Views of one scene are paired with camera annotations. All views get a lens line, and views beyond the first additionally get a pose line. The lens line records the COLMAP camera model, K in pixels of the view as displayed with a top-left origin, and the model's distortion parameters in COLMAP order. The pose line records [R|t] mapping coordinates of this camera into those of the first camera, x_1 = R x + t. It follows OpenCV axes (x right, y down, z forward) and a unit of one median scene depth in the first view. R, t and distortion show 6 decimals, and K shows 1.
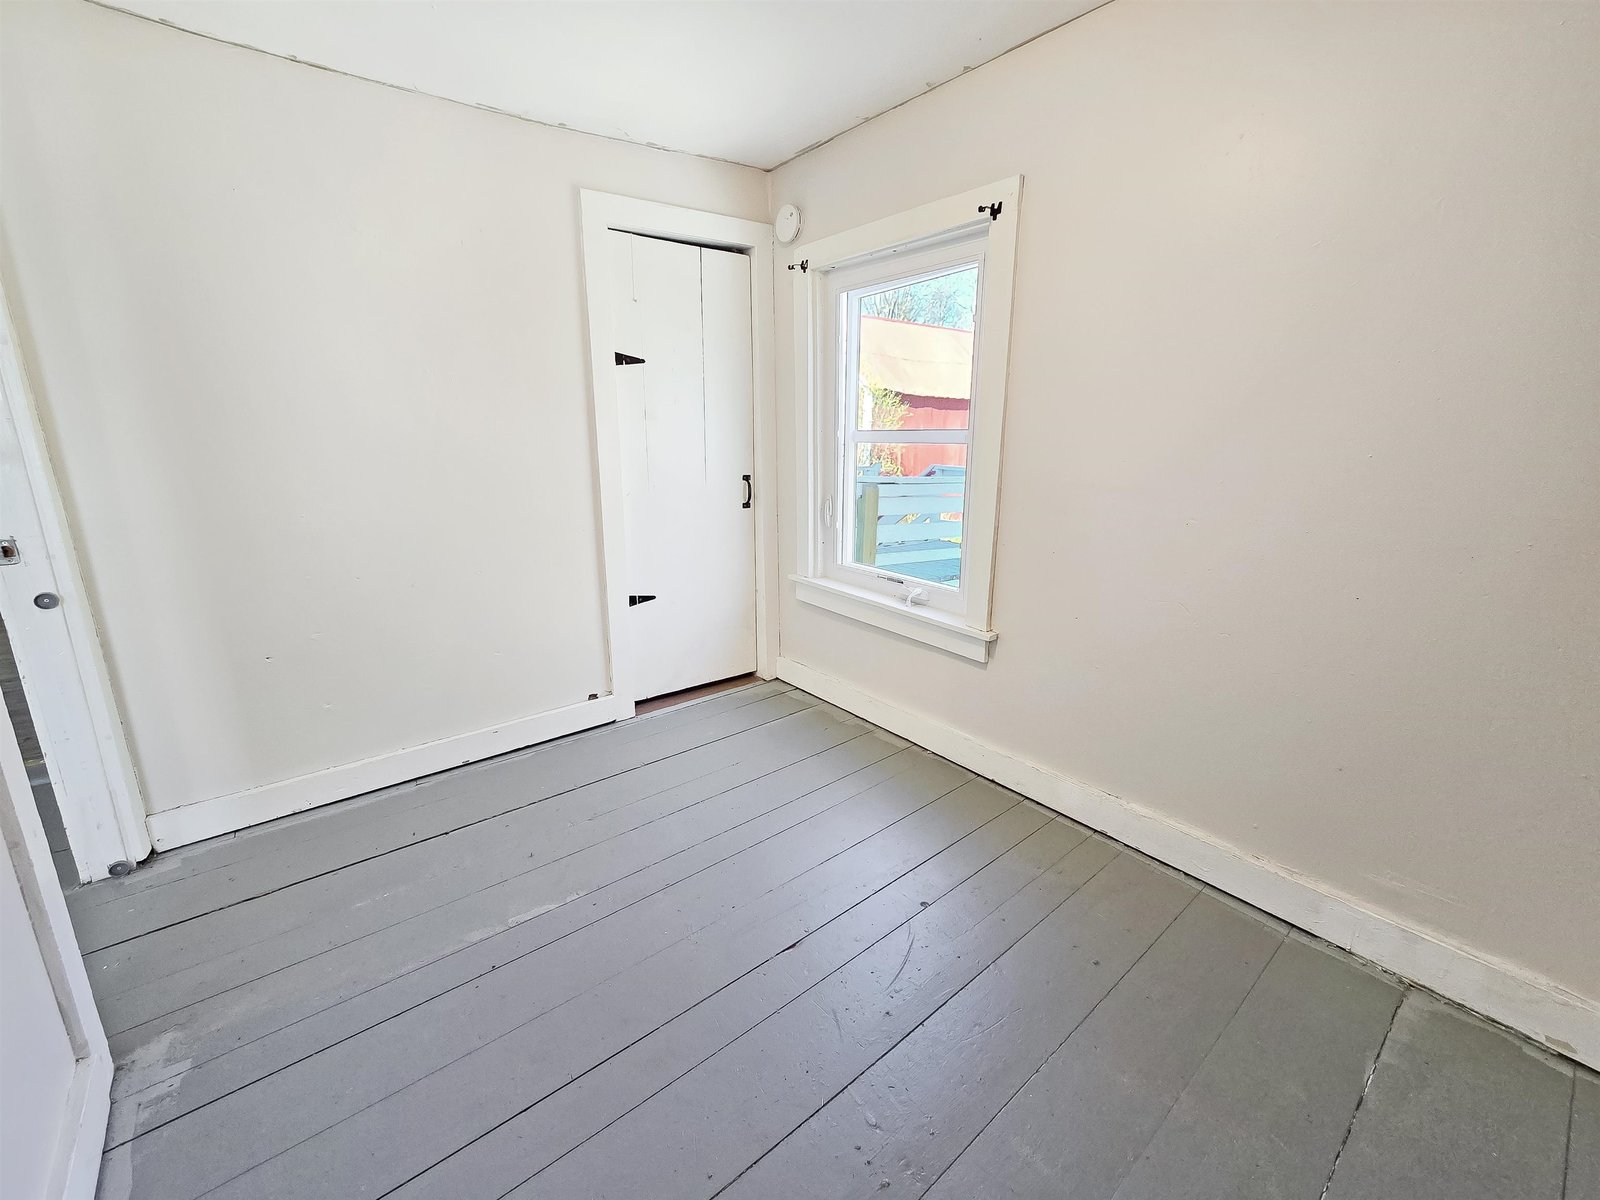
lens RADIAL K [[659.4, 0, 798.6], [0, 659.4, 596.8], [0, 0, 1]] dist [0.001769, -0.000105]
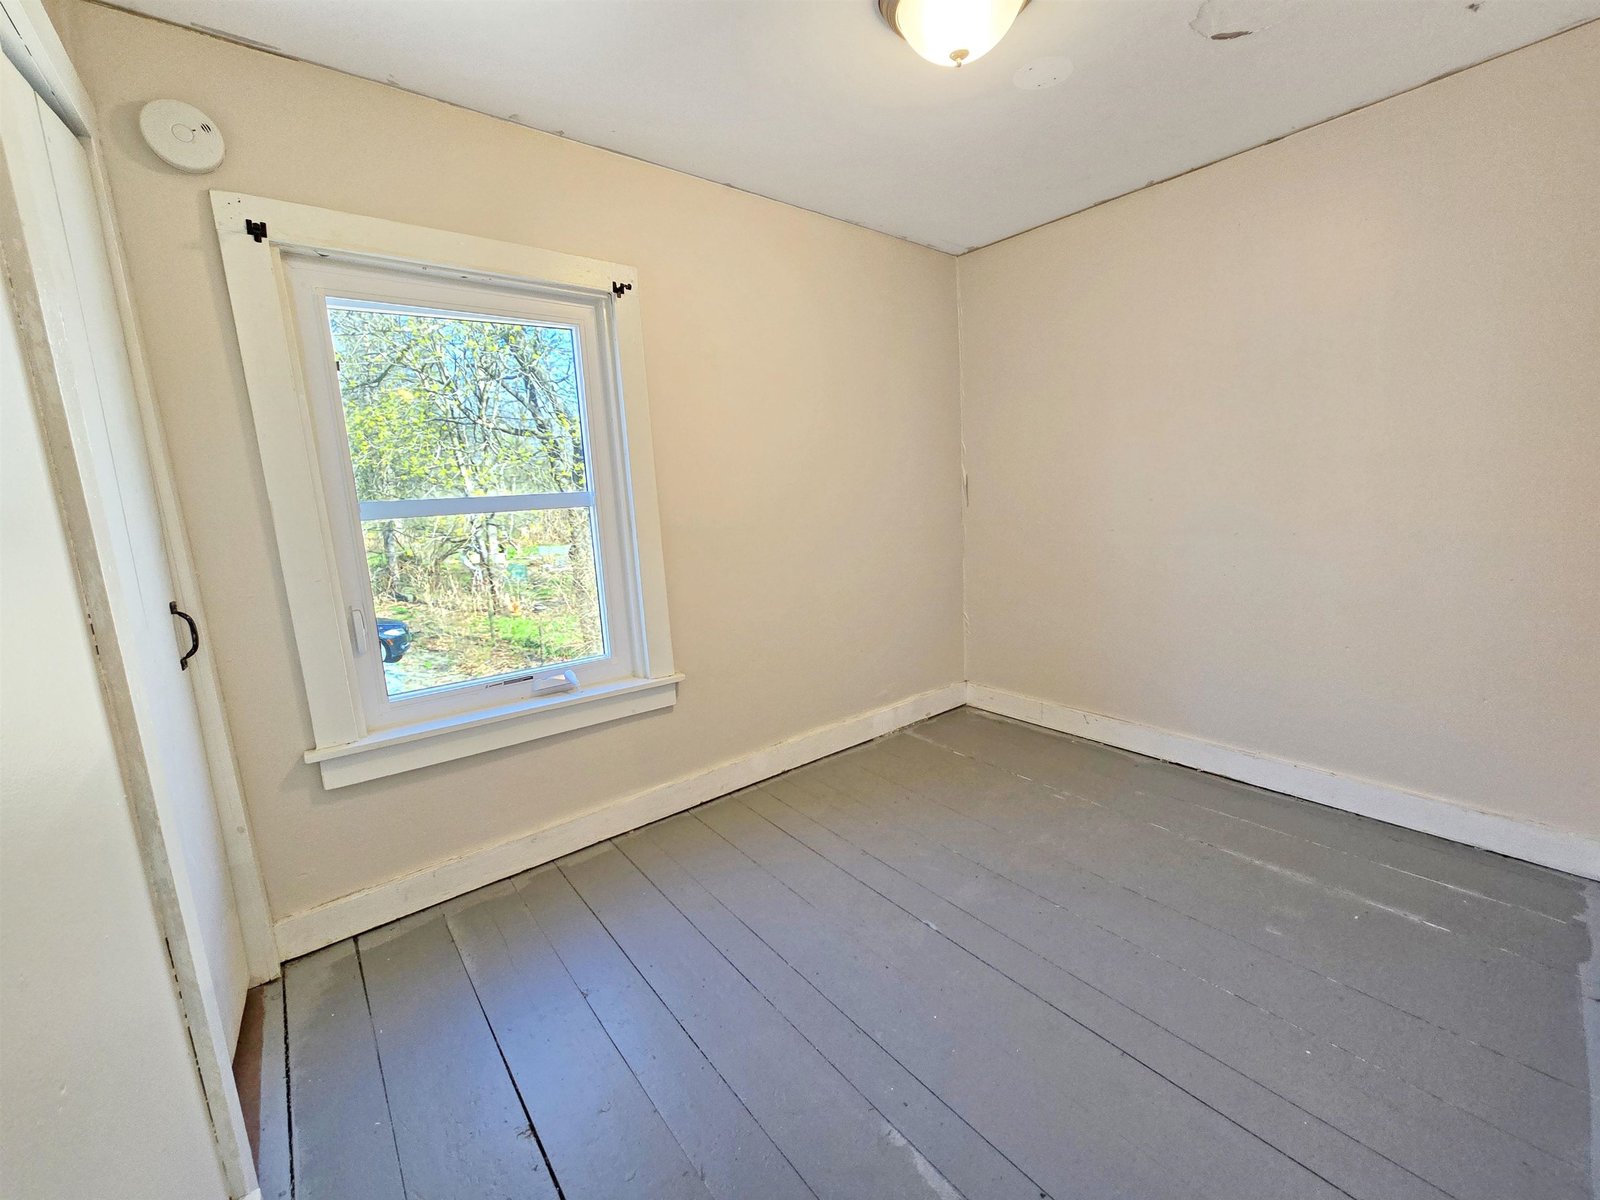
lens RADIAL K [[659.4, 0, 800.3], [0, 659.4, 599.6], [0, 0, 1]] dist [0.001769, -0.000105]
pose [[-0.004504, -0.173296, 0.984859, -0.749966], [0.288764, 0.942688, 0.167197, -0.181713], [-0.957390, 0.285145, 0.045796, 0.723389]]
